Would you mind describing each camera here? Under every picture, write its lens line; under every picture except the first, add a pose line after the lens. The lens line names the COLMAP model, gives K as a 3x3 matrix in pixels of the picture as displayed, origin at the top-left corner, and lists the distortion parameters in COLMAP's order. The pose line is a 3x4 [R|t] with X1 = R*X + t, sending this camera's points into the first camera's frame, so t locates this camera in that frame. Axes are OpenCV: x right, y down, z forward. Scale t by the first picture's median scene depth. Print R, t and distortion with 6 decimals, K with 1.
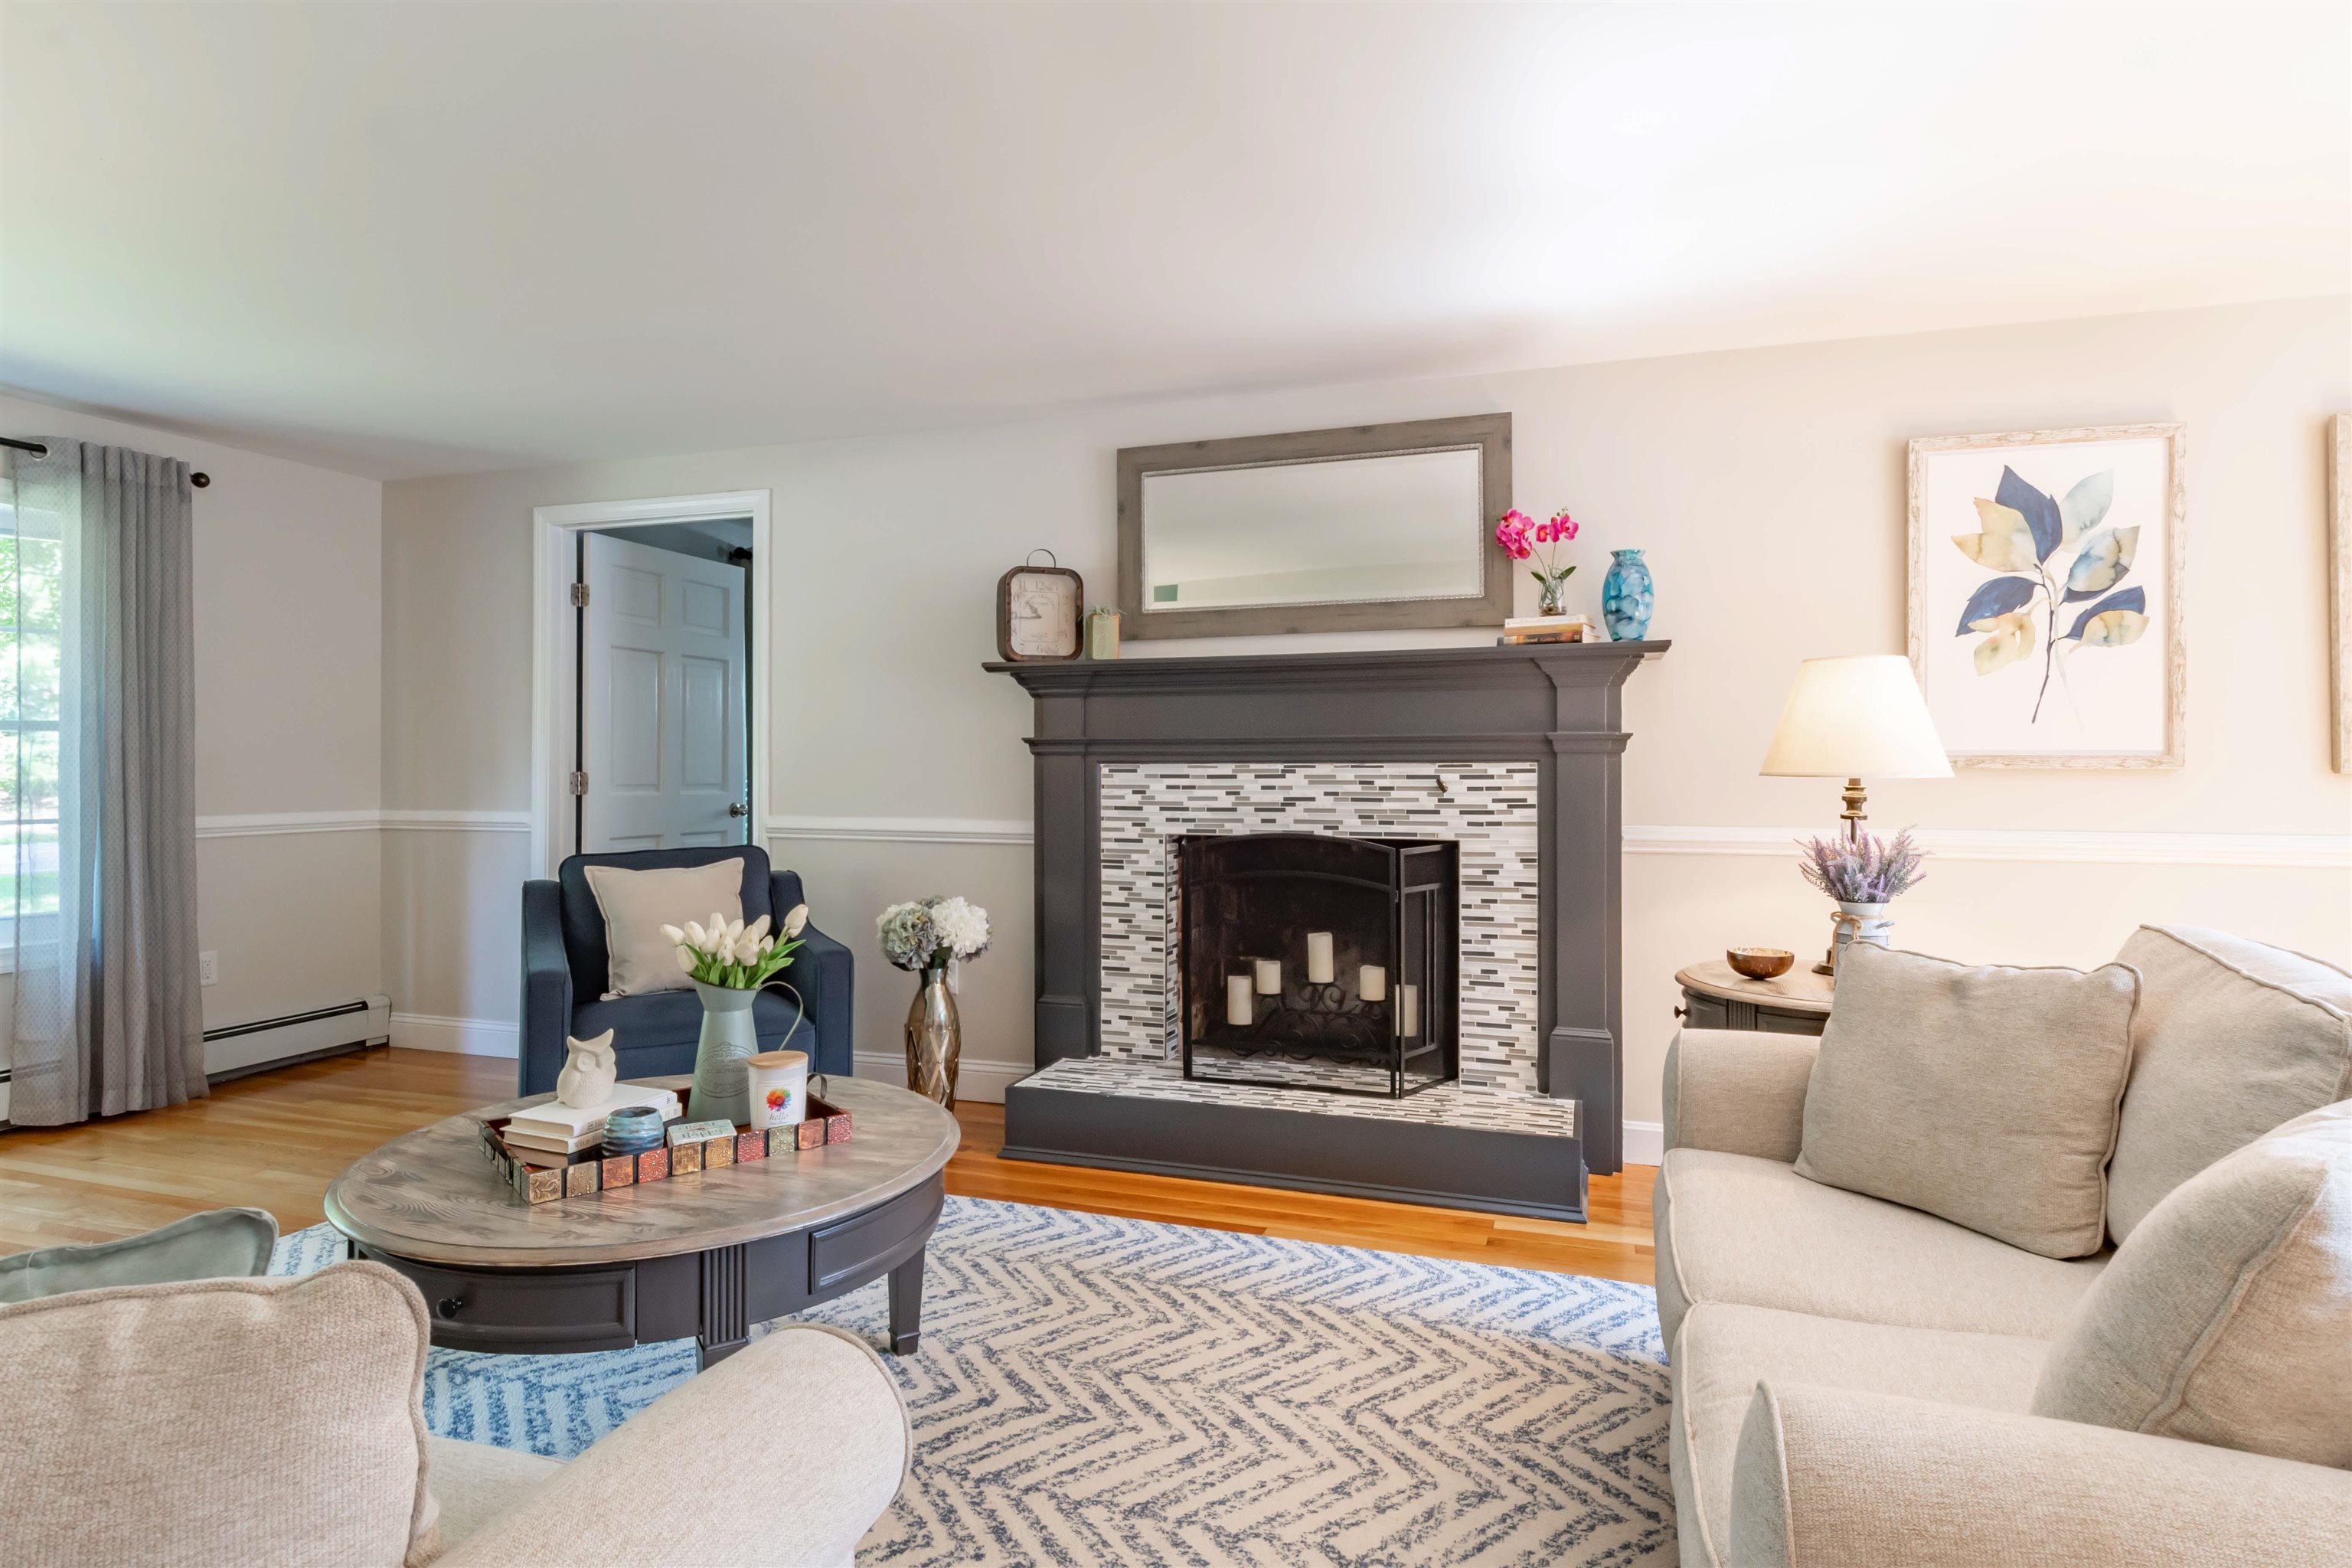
lens RADIAL K [[1237.4, 0, 1178.2], [0, 1237.4, 777.9], [0, 0, 1]] dist [0.010301, -0.007950]
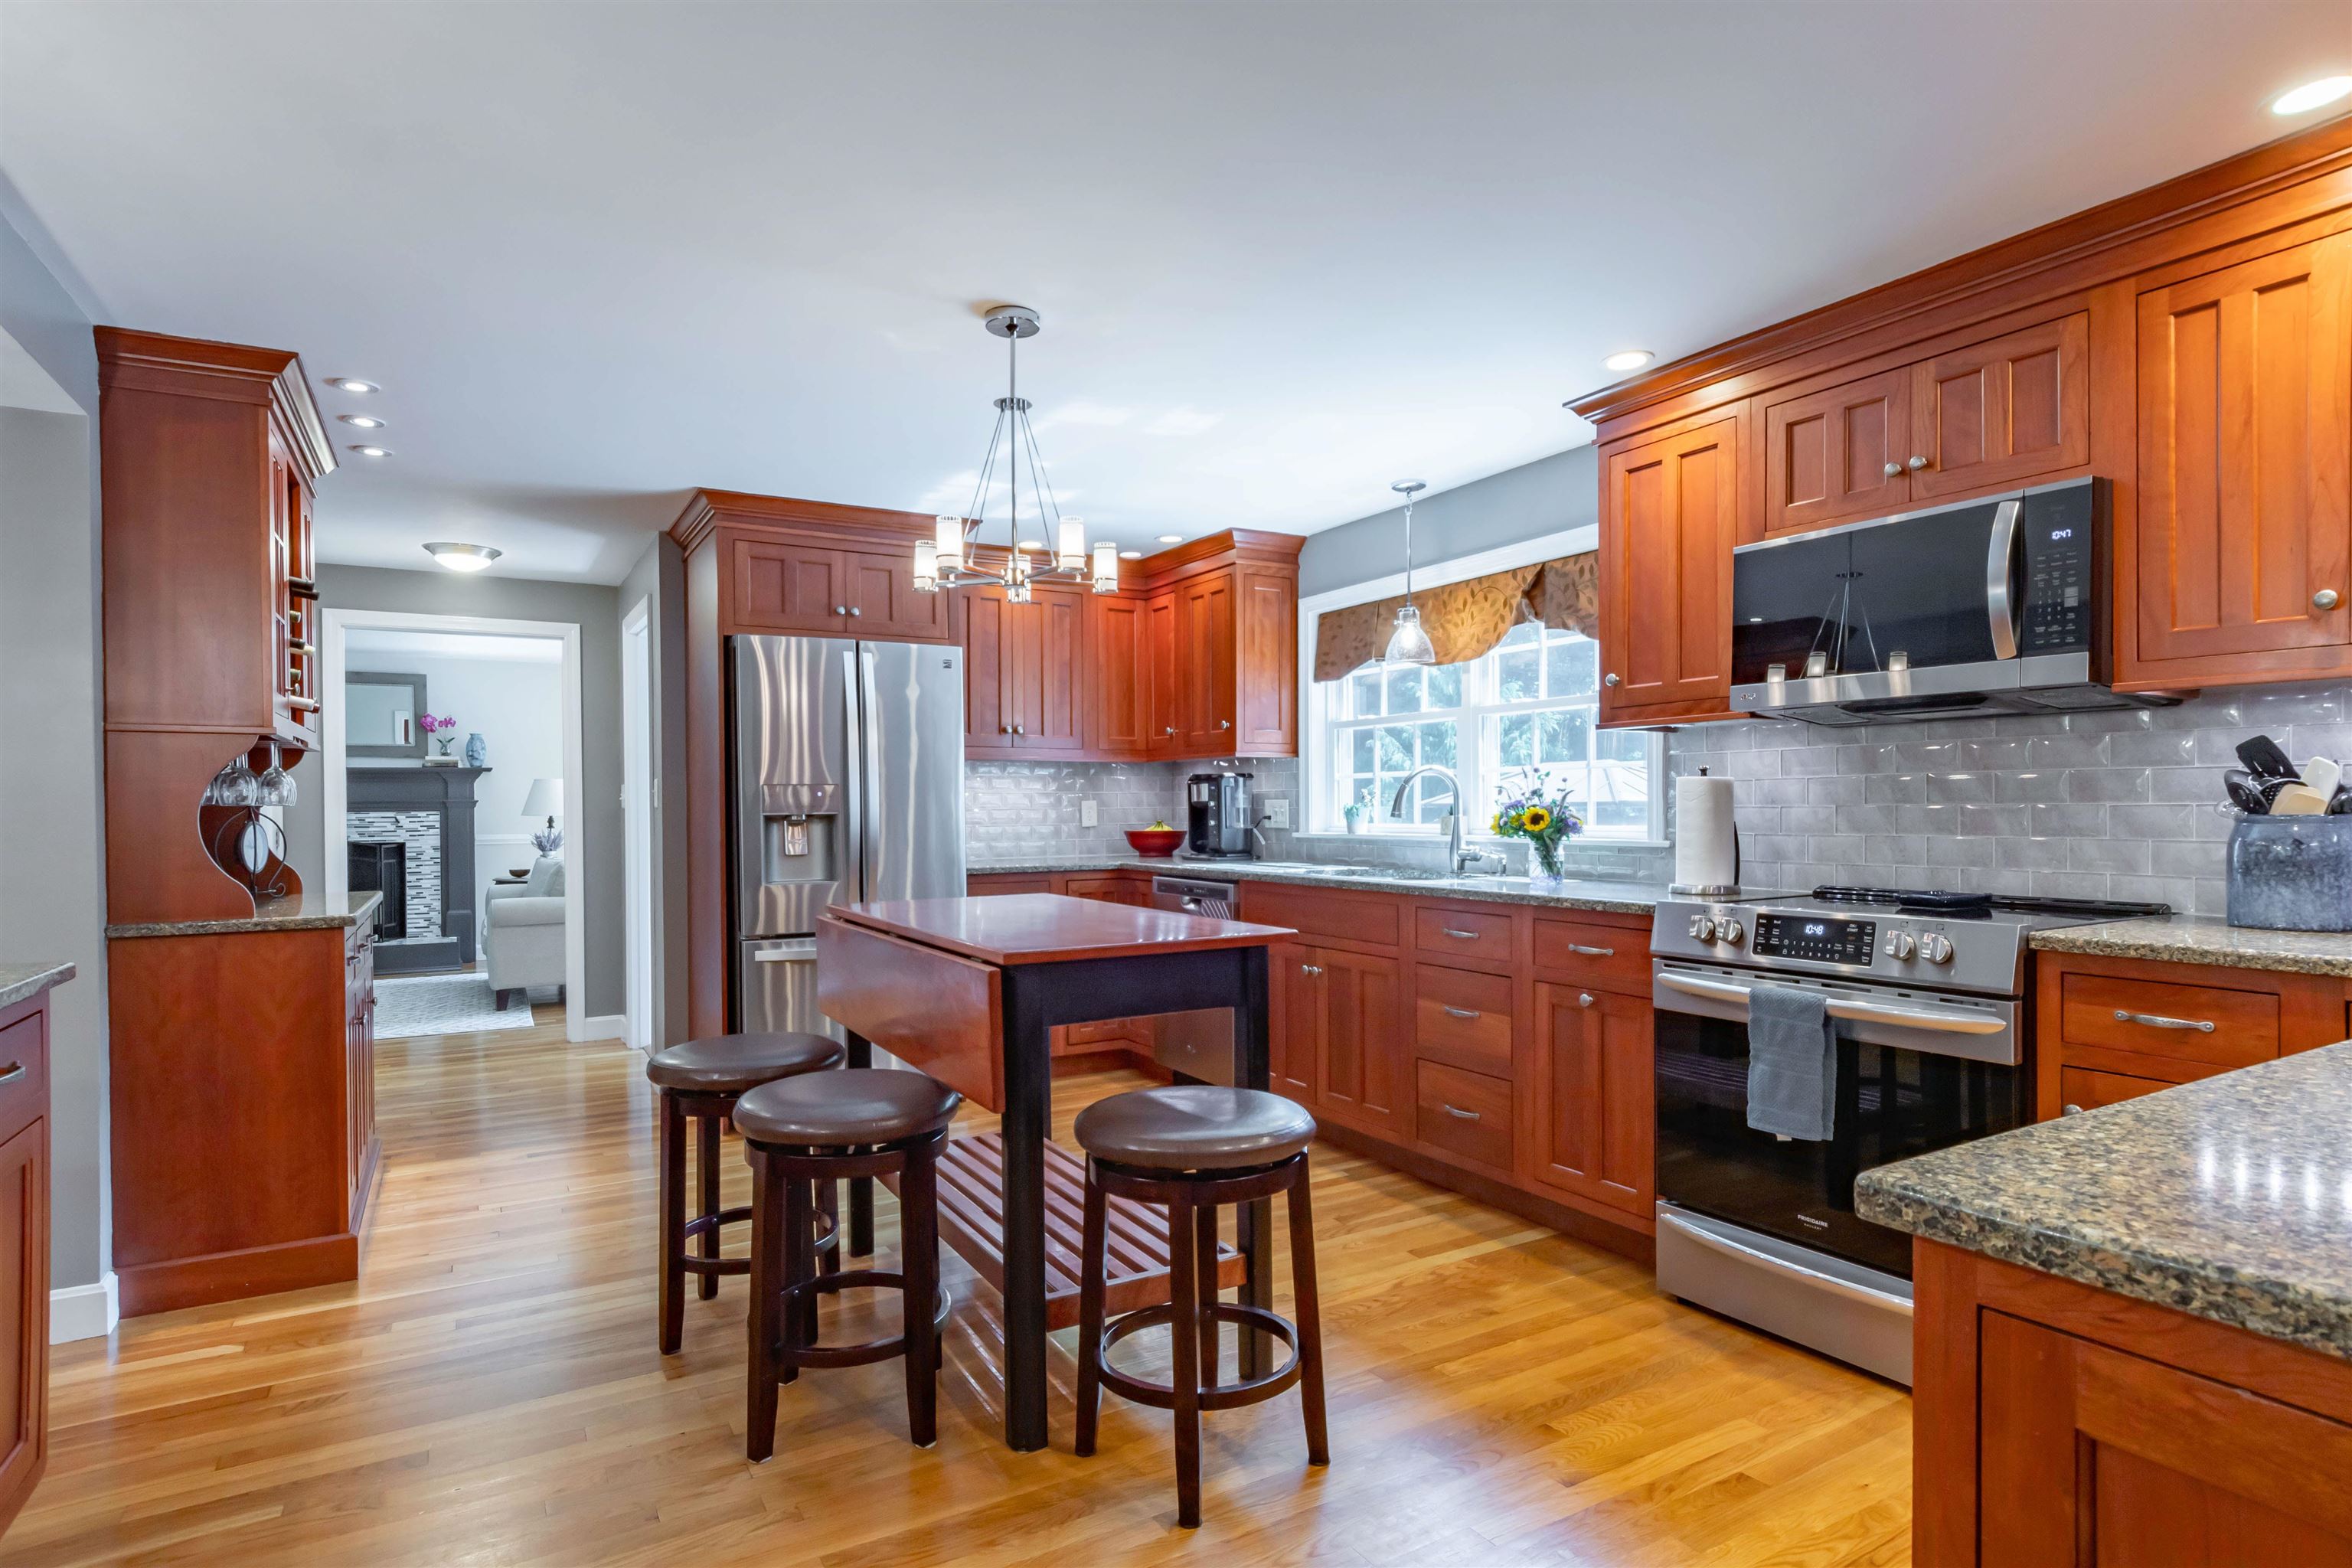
lens RADIAL K [[1237.4, 0, 1170.1], [0, 1237.4, 807.1], [0, 0, 1]] dist [0.010301, -0.007950]
pose [[0.663389, -0.005934, 0.748251, -0.650007], [0.015276, 0.999868, -0.005614, 0.017110], [-0.748119, 0.015155, 0.663392, -1.902004]]
